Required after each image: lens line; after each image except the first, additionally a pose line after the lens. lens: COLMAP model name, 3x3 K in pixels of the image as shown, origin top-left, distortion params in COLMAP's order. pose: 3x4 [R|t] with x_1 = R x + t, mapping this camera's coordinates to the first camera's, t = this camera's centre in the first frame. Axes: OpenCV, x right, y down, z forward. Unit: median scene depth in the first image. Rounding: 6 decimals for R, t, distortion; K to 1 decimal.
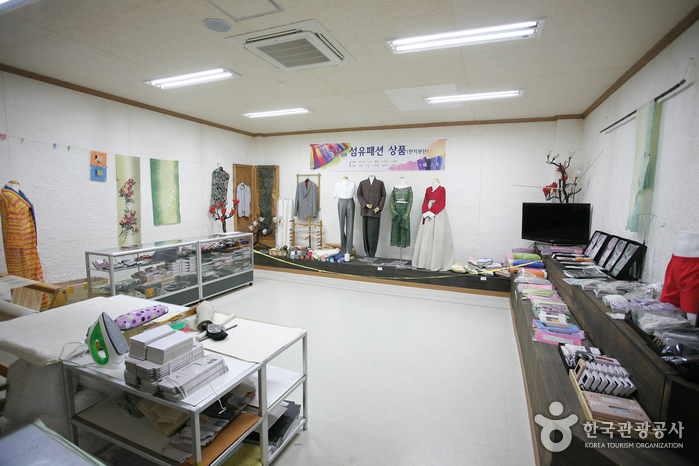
lens RADIAL K [[350.5, 0, 349.8], [0, 350.5, 237.3], [0, 0, 1]] dist [-0.003095, 0.001696]
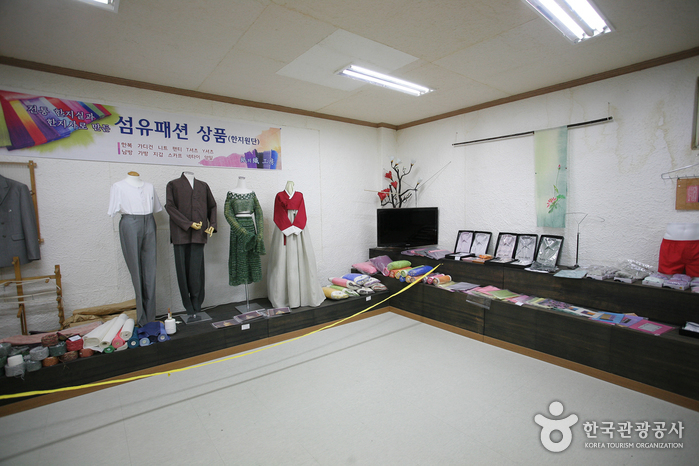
lens RADIAL K [[350.5, 0, 349.8], [0, 350.5, 237.3], [0, 0, 1]] dist [-0.003095, 0.001696]
pose [[0.490027, -0.107881, 0.865006, -0.316417], [0.126390, 0.990620, 0.051948, -0.067136], [-0.862496, 0.083872, 0.499066, 0.496805]]
